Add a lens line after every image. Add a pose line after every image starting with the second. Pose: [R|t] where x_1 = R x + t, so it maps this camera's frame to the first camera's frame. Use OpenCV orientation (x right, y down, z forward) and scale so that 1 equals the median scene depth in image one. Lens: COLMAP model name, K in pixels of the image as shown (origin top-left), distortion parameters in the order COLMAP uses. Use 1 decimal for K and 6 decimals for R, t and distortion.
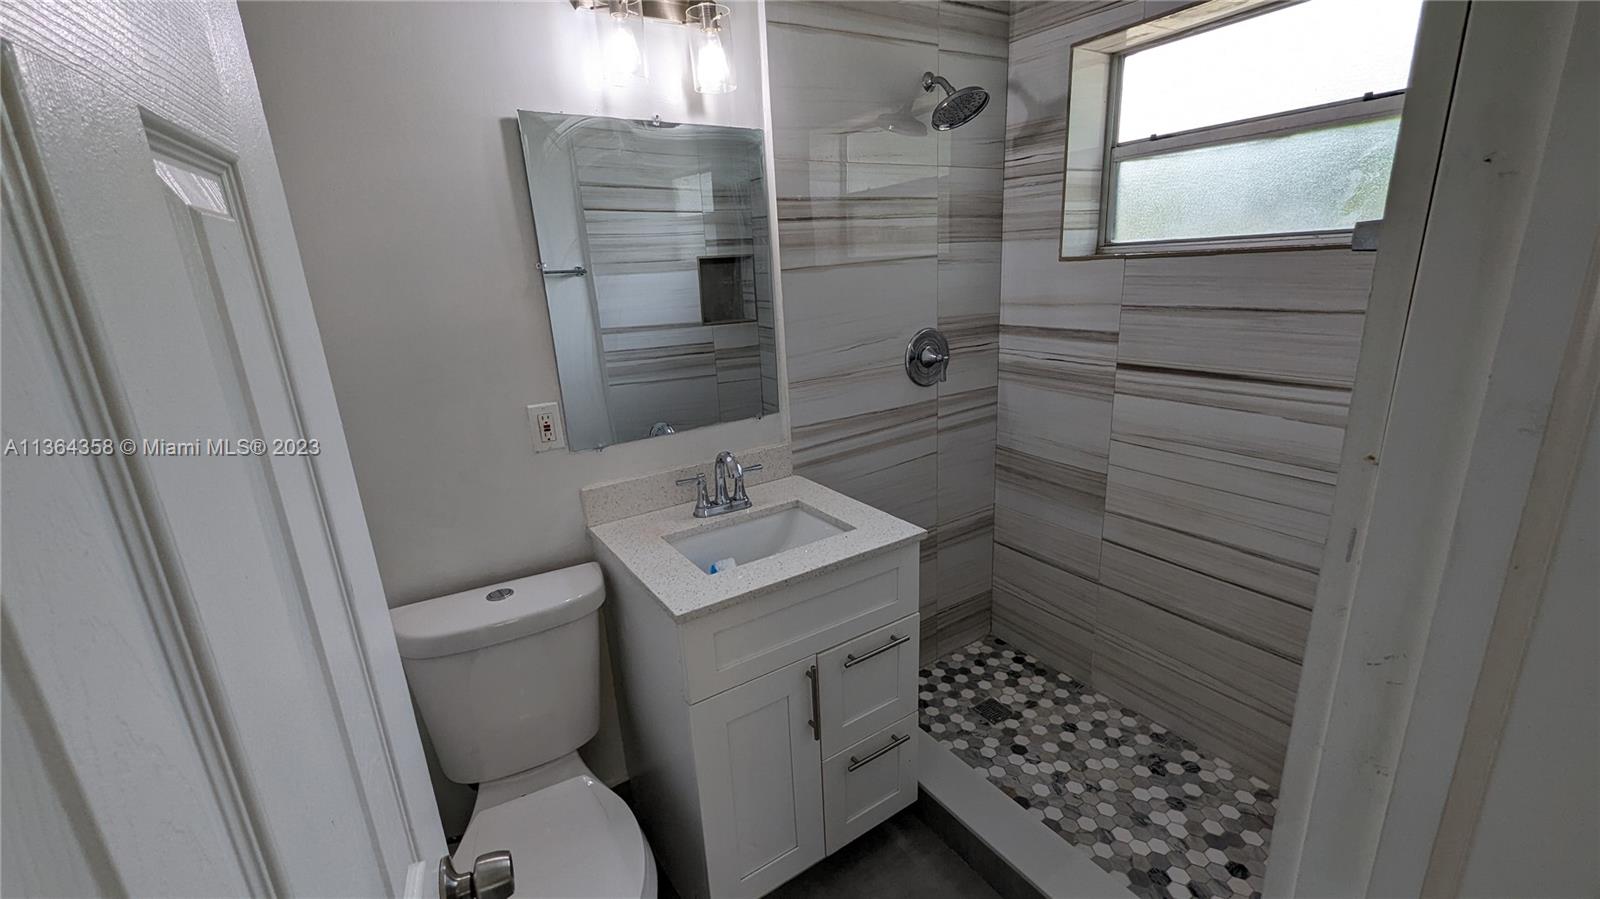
lens RADIAL K [[658.5, 0, 802.3], [0, 658.5, 447.8], [0, 0, 1]] dist [-0.000599, -0.000137]
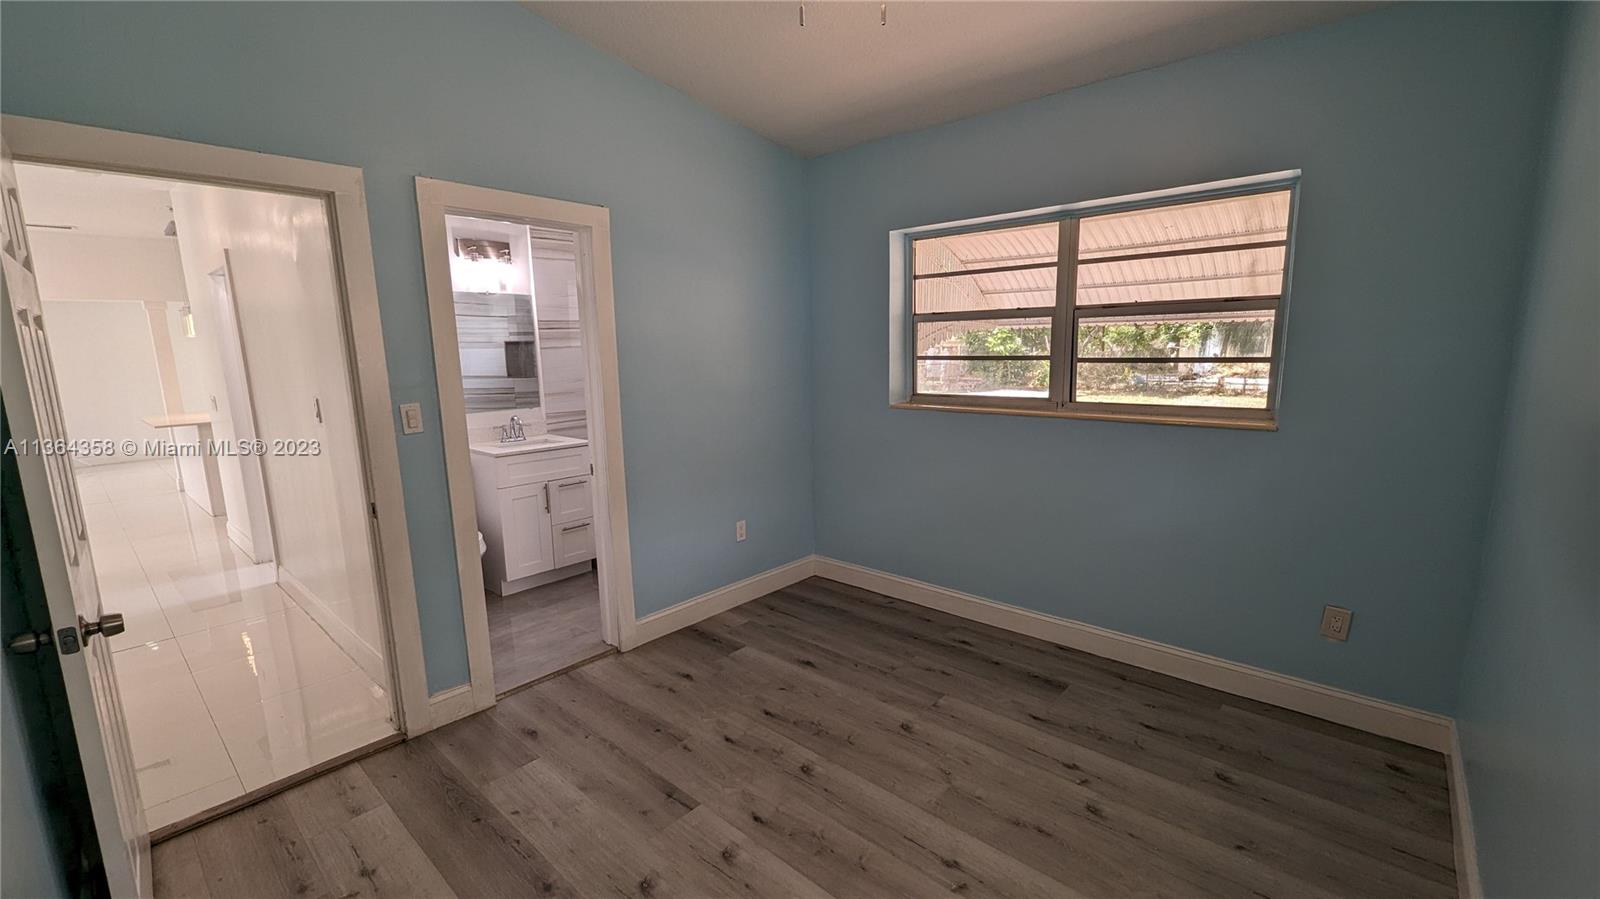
lens RADIAL K [[658.5, 0, 789.1], [0, 658.5, 447.0], [0, 0, 1]] dist [-0.000599, -0.000137]
pose [[0.969814, -0.013967, 0.243447, 0.274608], [0.044067, 0.991959, -0.118637, 0.444905], [-0.239833, 0.125783, 0.962631, -1.597999]]
